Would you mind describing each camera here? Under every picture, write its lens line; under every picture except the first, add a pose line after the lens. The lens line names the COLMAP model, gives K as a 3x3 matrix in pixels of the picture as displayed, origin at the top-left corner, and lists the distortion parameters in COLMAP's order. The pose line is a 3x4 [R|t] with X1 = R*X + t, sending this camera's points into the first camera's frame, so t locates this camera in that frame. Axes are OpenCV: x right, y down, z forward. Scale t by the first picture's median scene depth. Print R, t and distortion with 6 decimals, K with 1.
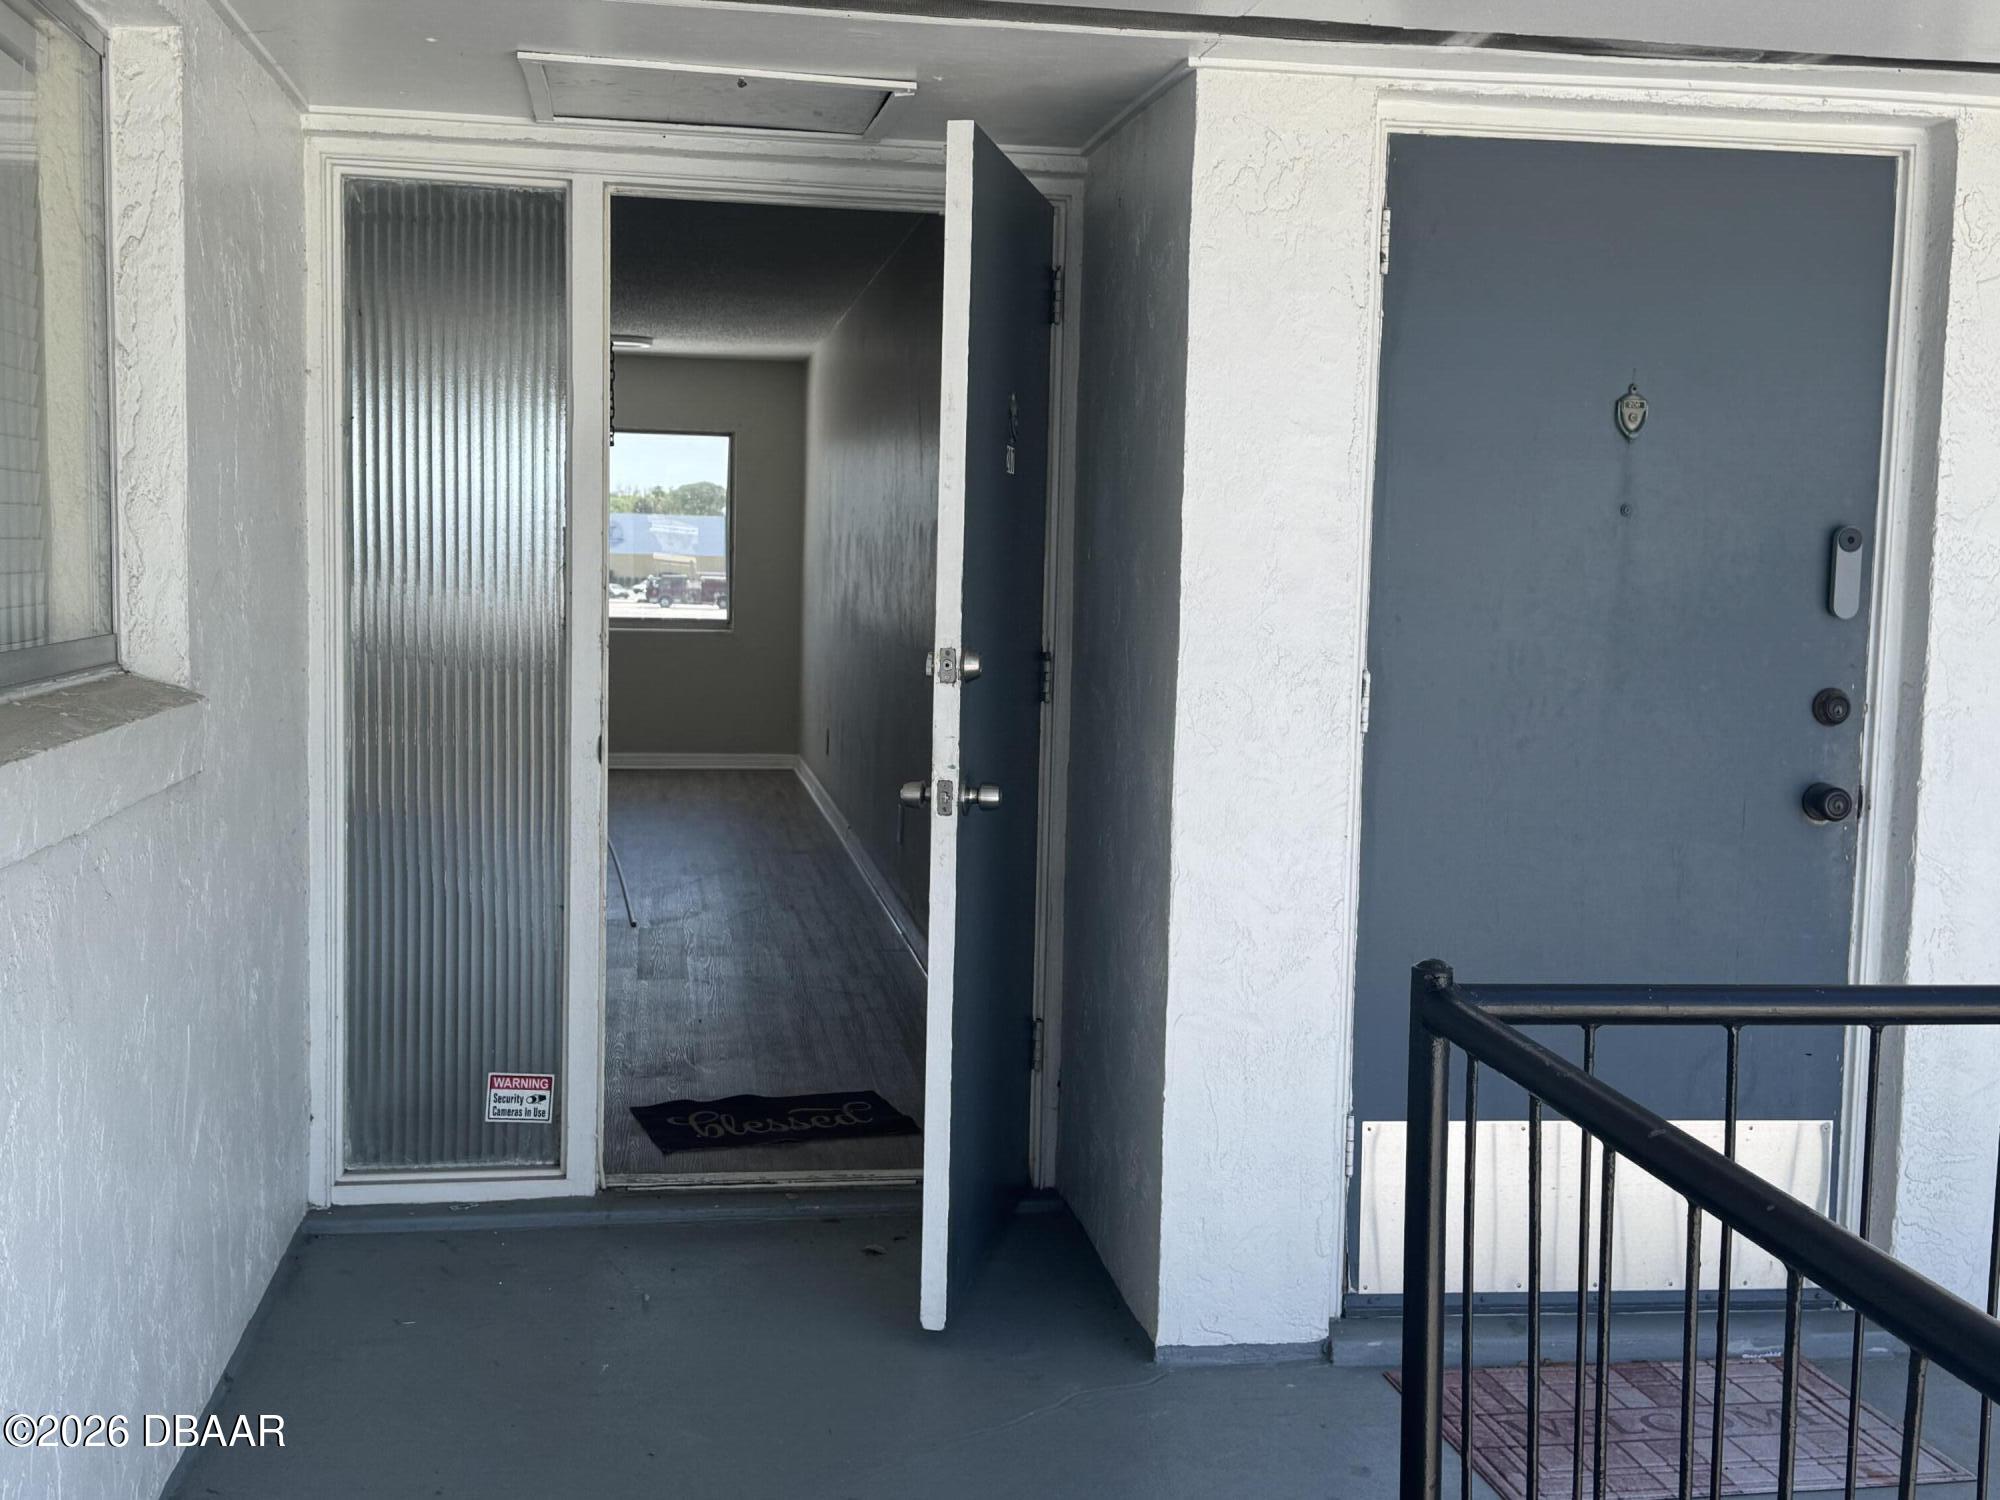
lens RADIAL K [[2162.3, 0, 1000.0], [0, 2162.3, 750.0], [0, 0, 1]] dist [0.046431, -0.023549]
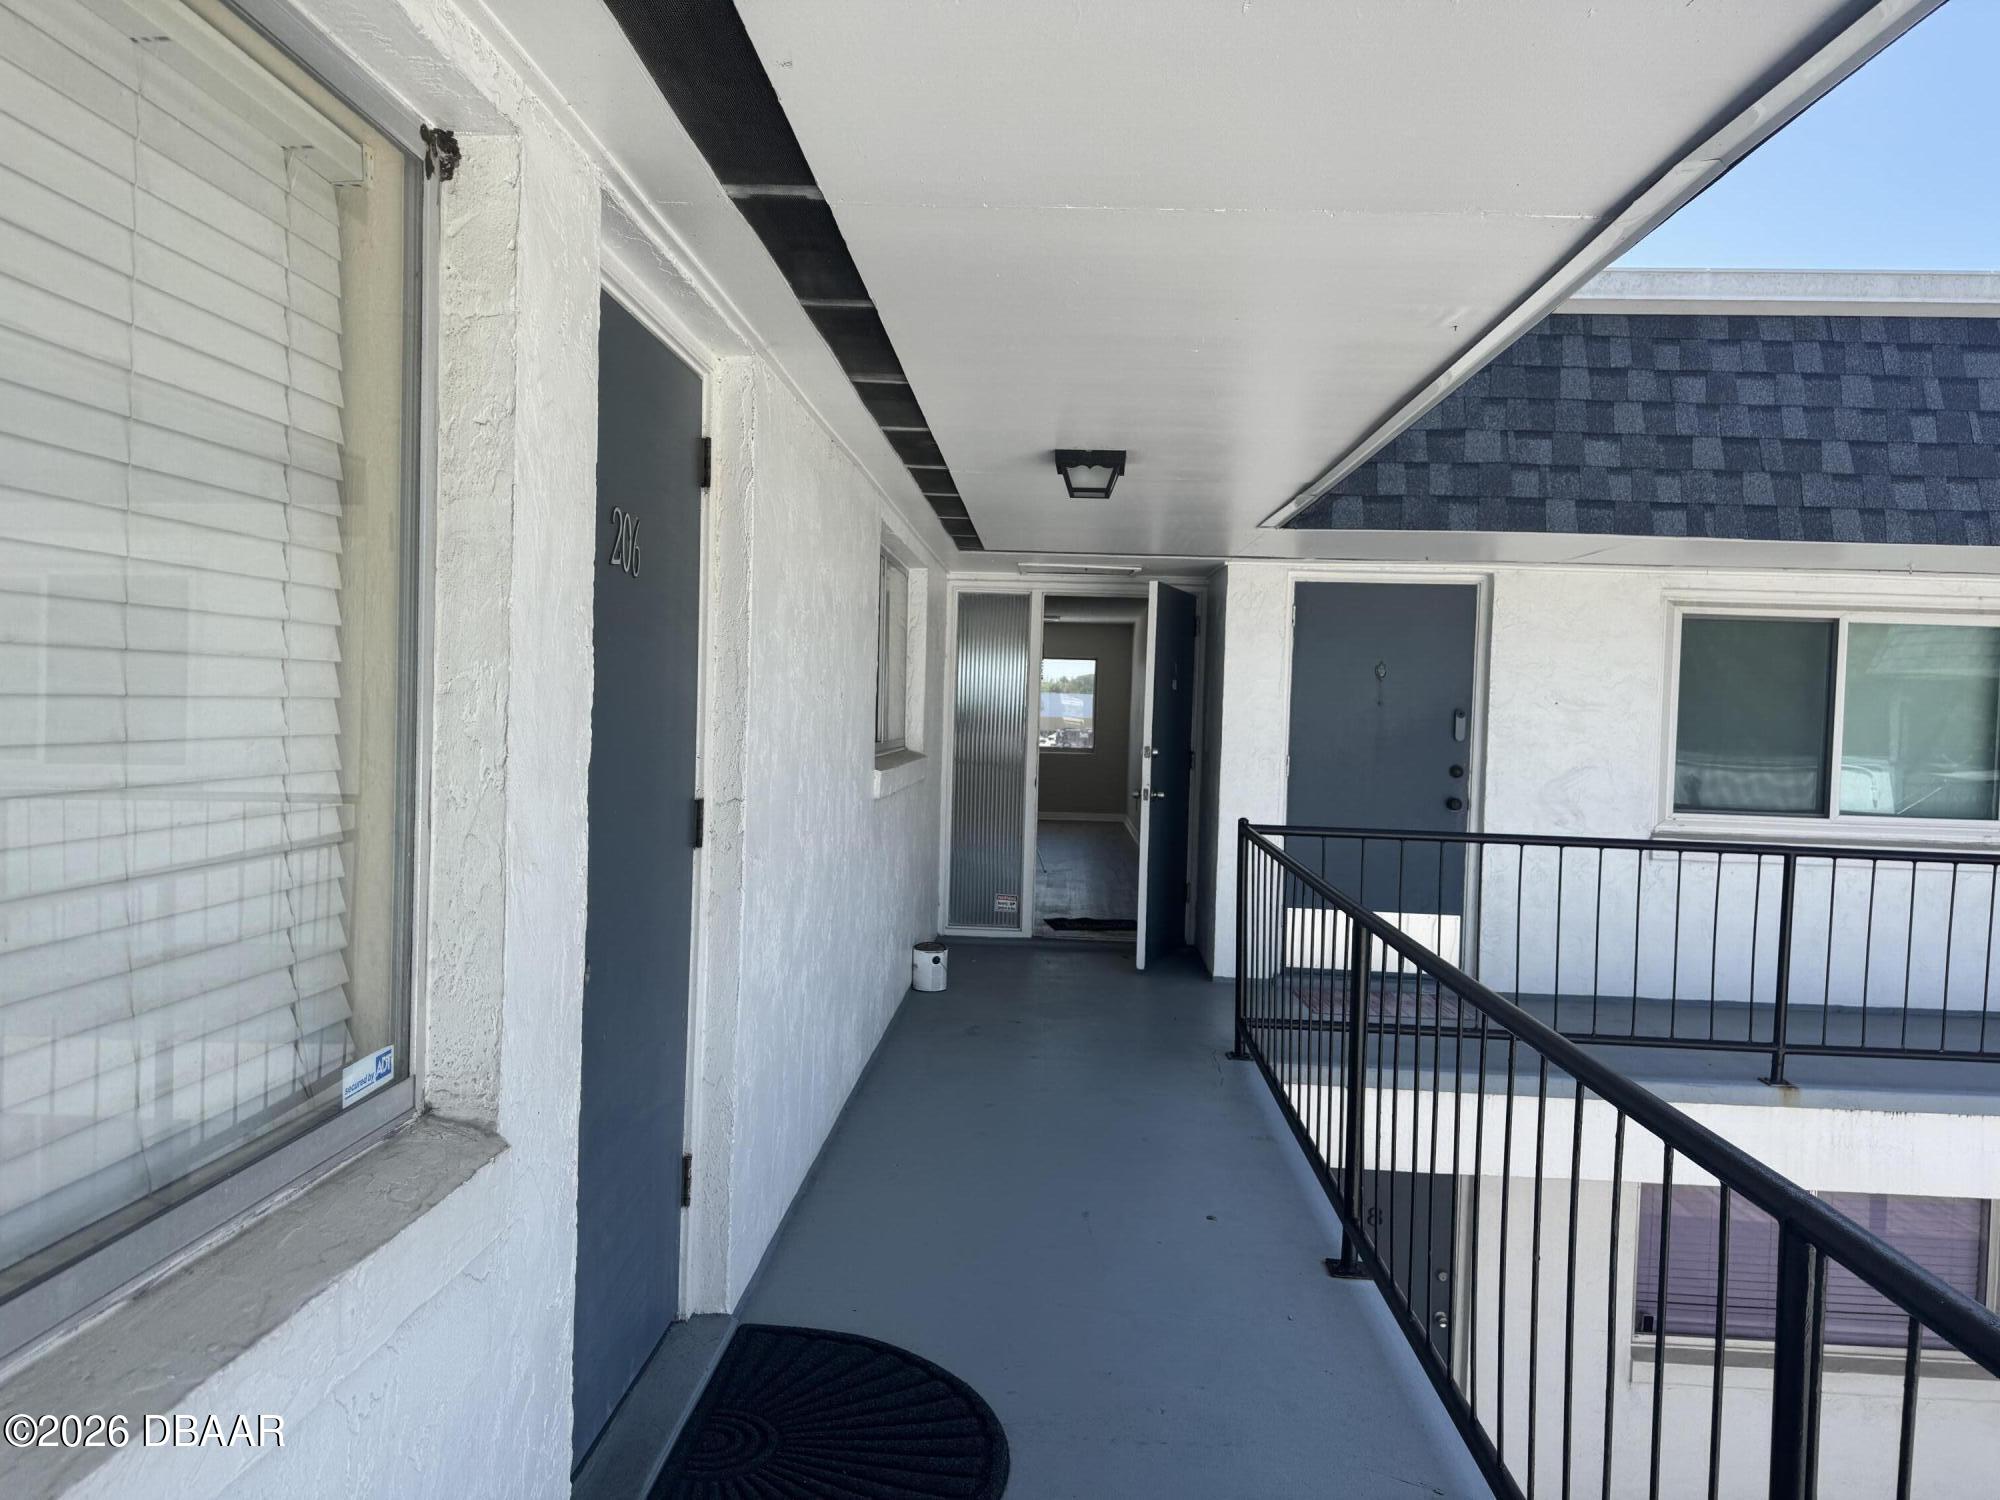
lens RADIAL K [[1368.9, 0, 1000.0], [0, 1368.9, 750.0], [0, 0, 1]] dist [0.145156, -0.138428]
pose [[0.979169, 0.011969, -0.202696, 0.149701], [-0.025041, 0.997759, -0.062051, 0.076189], [0.201499, 0.065834, 0.977274, -0.865933]]
